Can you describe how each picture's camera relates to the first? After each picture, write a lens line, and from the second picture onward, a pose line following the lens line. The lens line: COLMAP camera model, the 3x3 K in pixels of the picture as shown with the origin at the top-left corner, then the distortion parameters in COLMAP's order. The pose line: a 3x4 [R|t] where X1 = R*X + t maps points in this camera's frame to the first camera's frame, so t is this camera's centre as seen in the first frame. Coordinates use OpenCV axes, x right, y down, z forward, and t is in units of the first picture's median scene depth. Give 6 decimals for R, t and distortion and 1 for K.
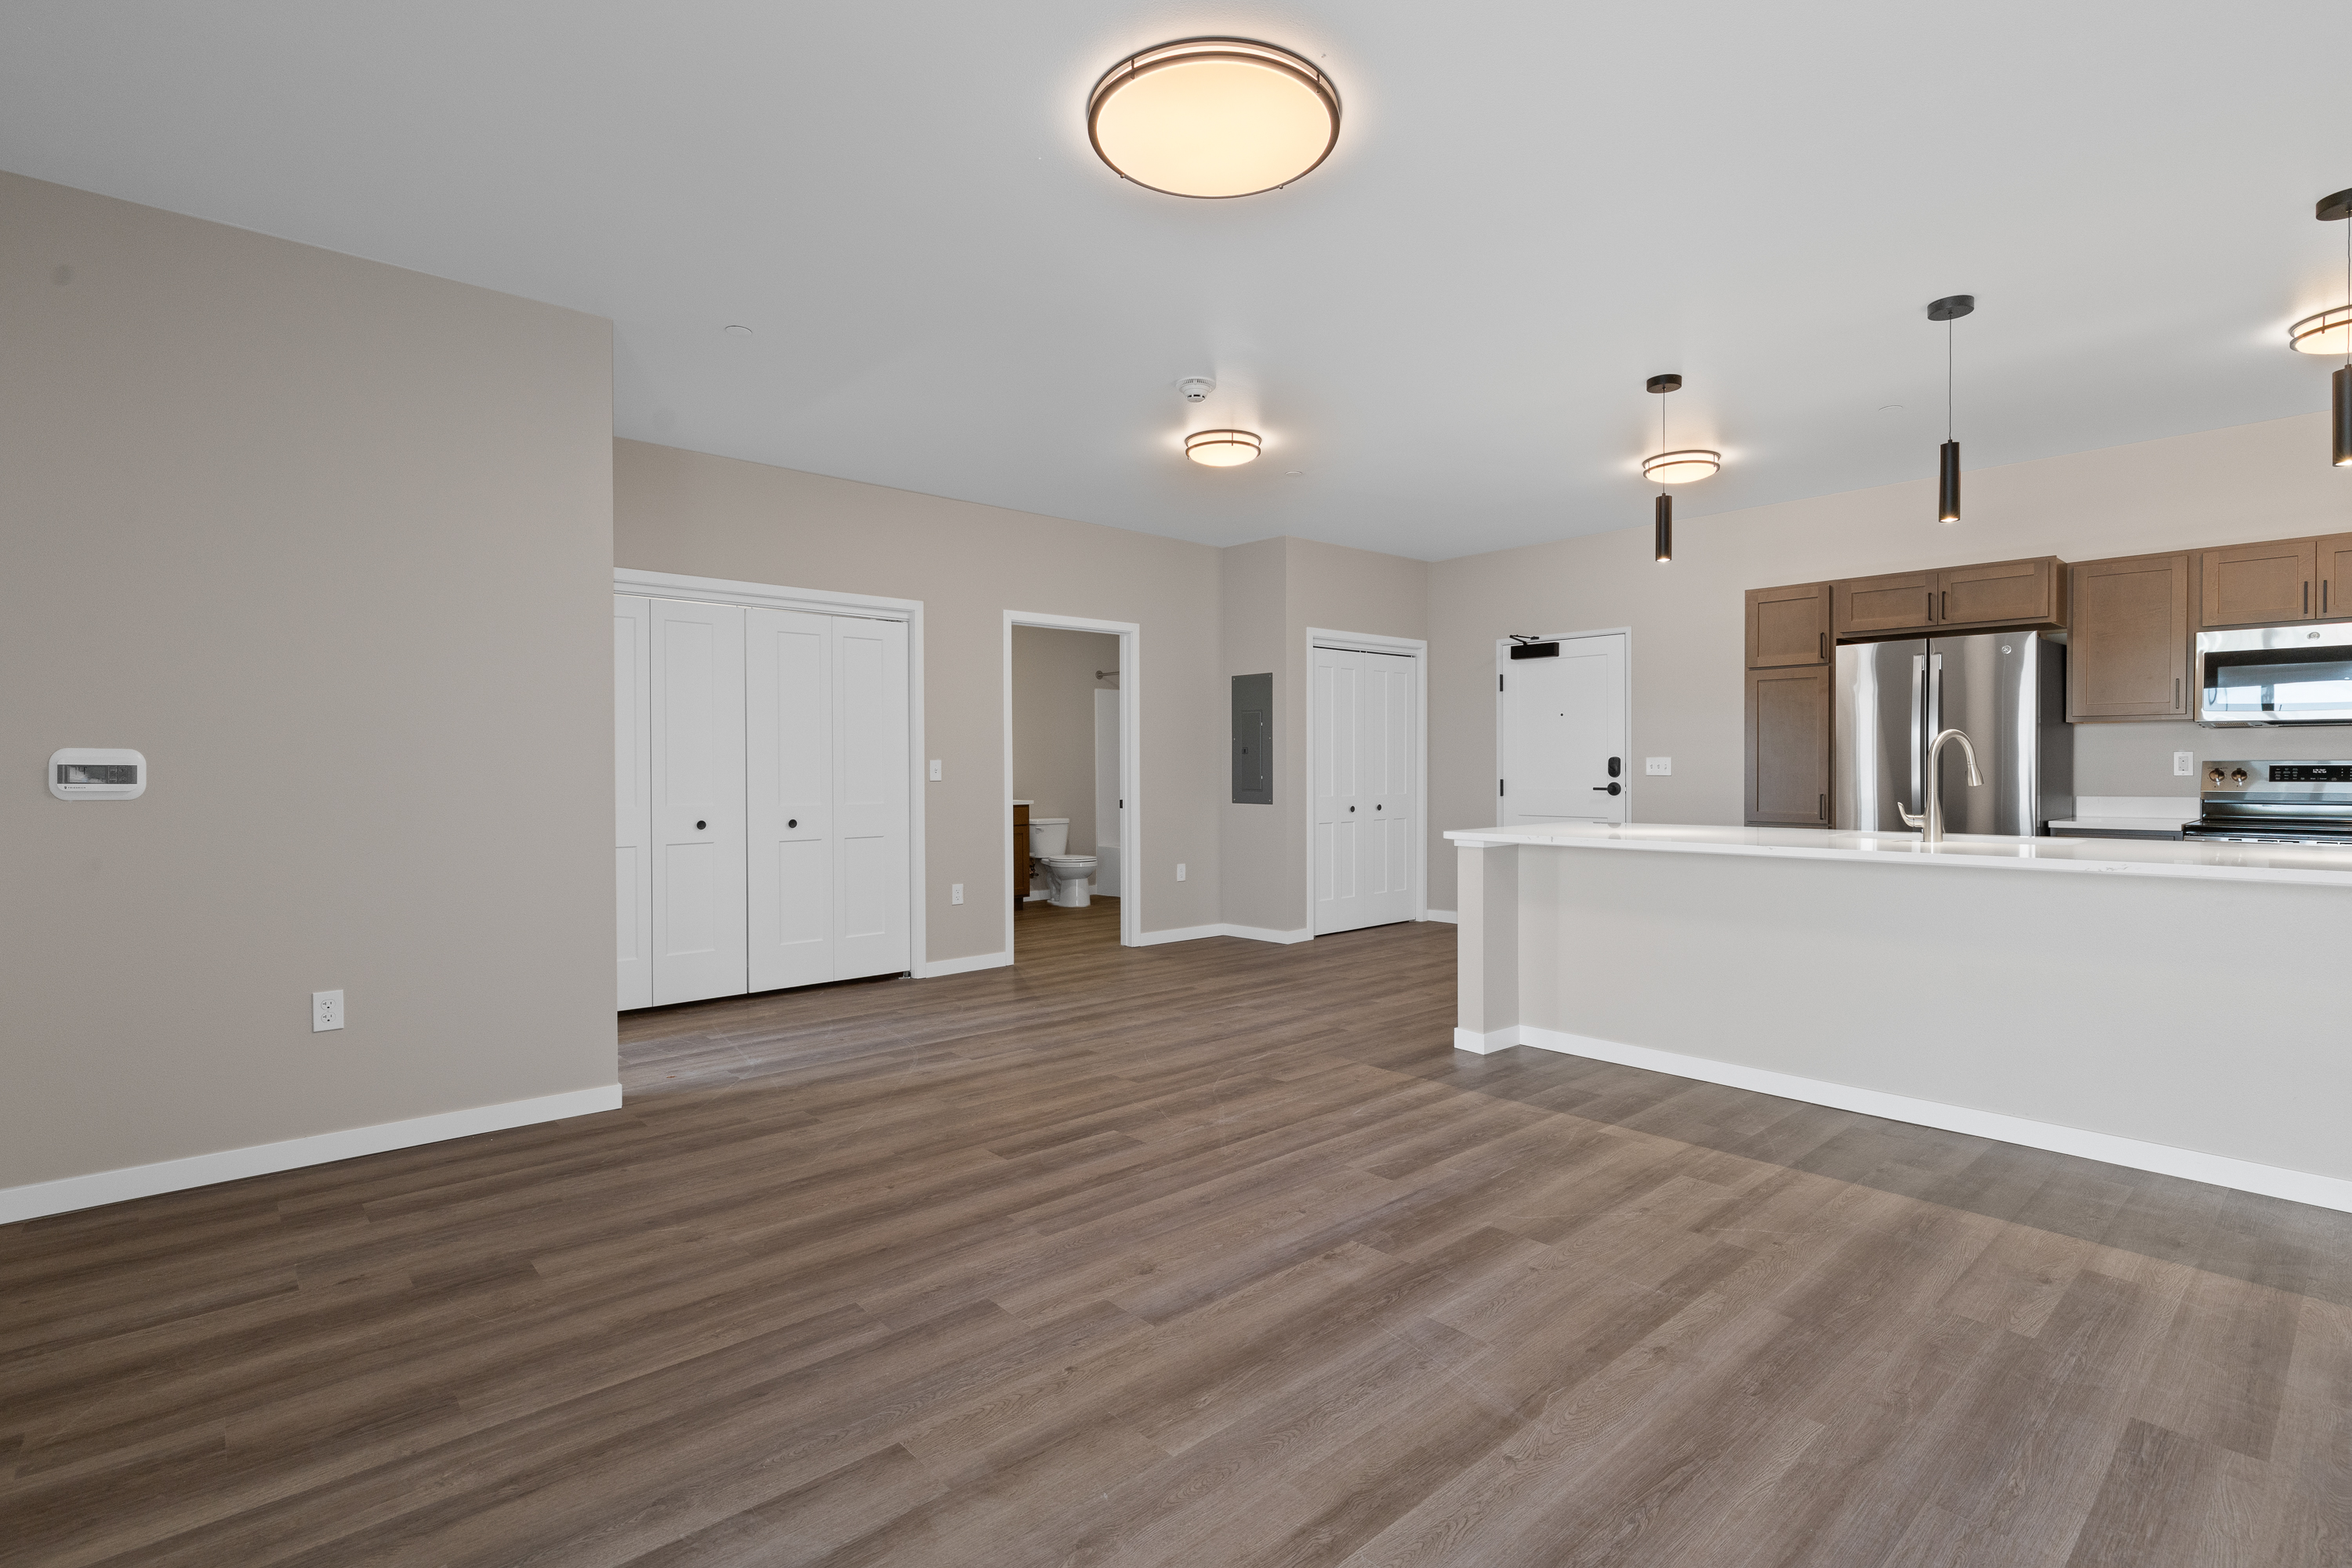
lens RADIAL K [[1127.2, 0, 1176.0], [0, 1127.2, 784.0], [0, 0, 1]] dist [-0.000112, -0.000037]
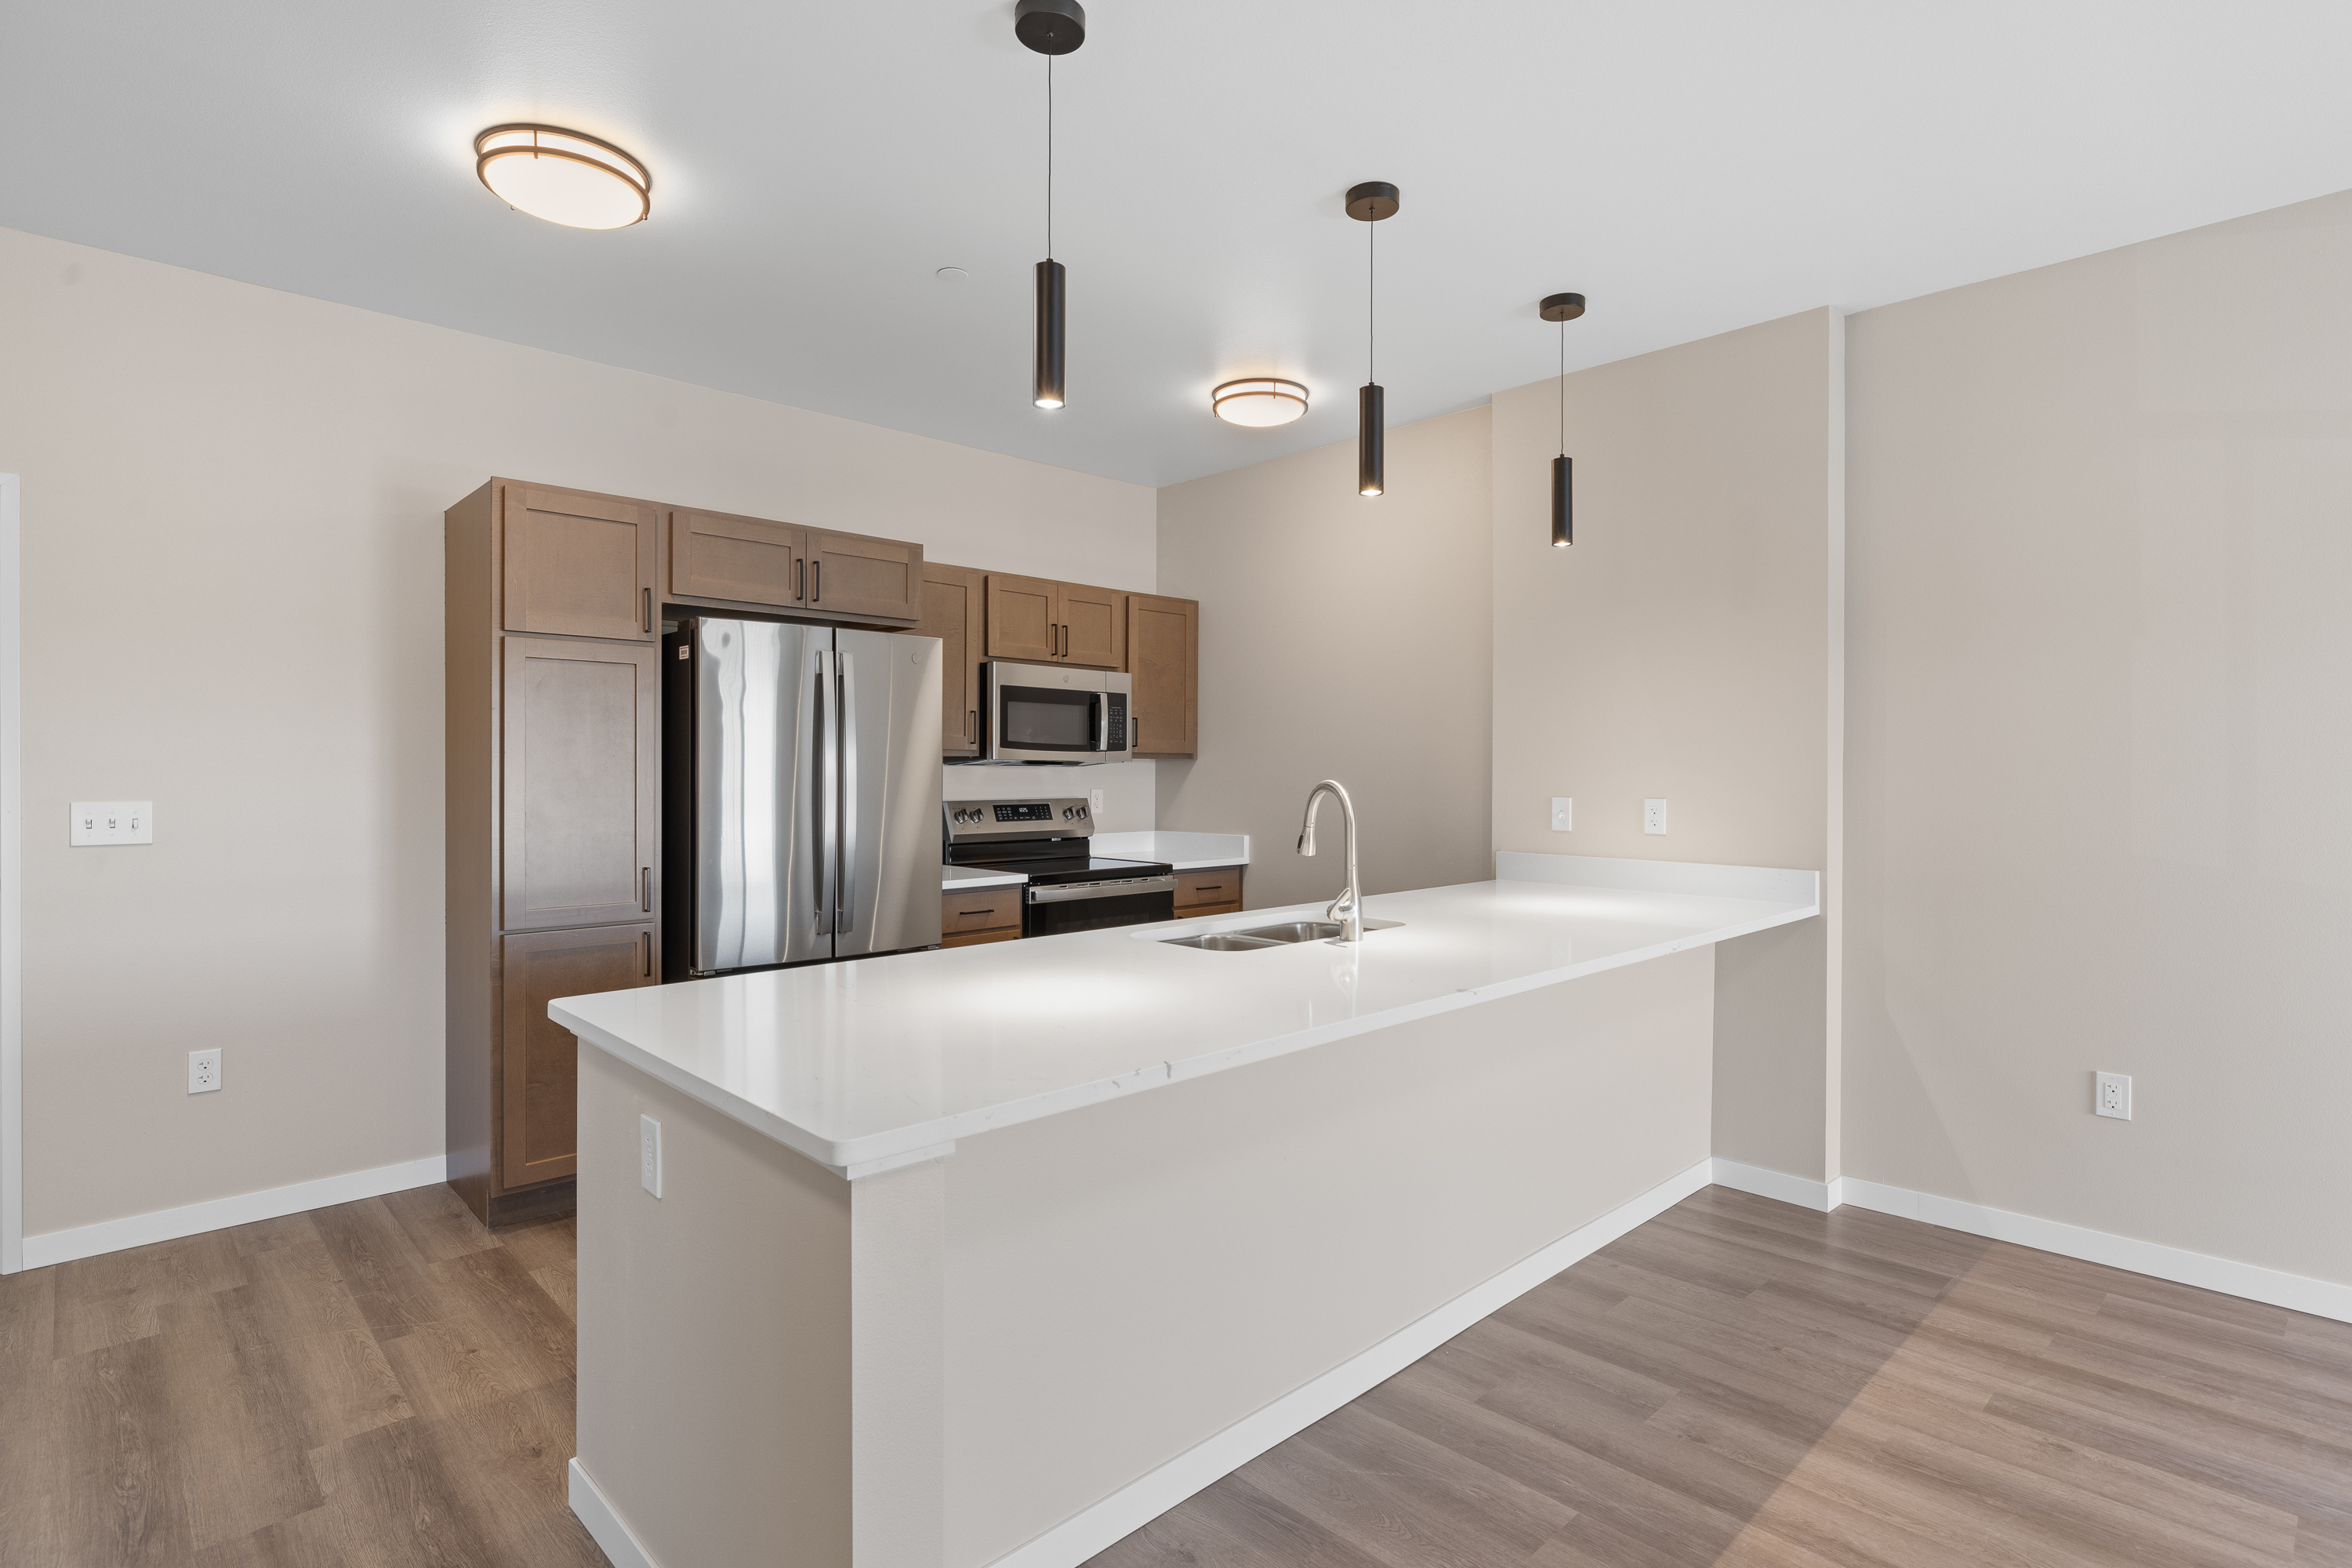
lens RADIAL K [[1144.7, 0, 1176.0], [0, 1144.7, 784.0], [0, 0, 1]] dist [-0.000098, -0.000216]
pose [[-0.044623, -0.004184, 0.998995, -0.040414], [0.013564, 0.999897, 0.004794, -0.050052], [-0.998912, 0.013765, -0.044561, 1.149699]]
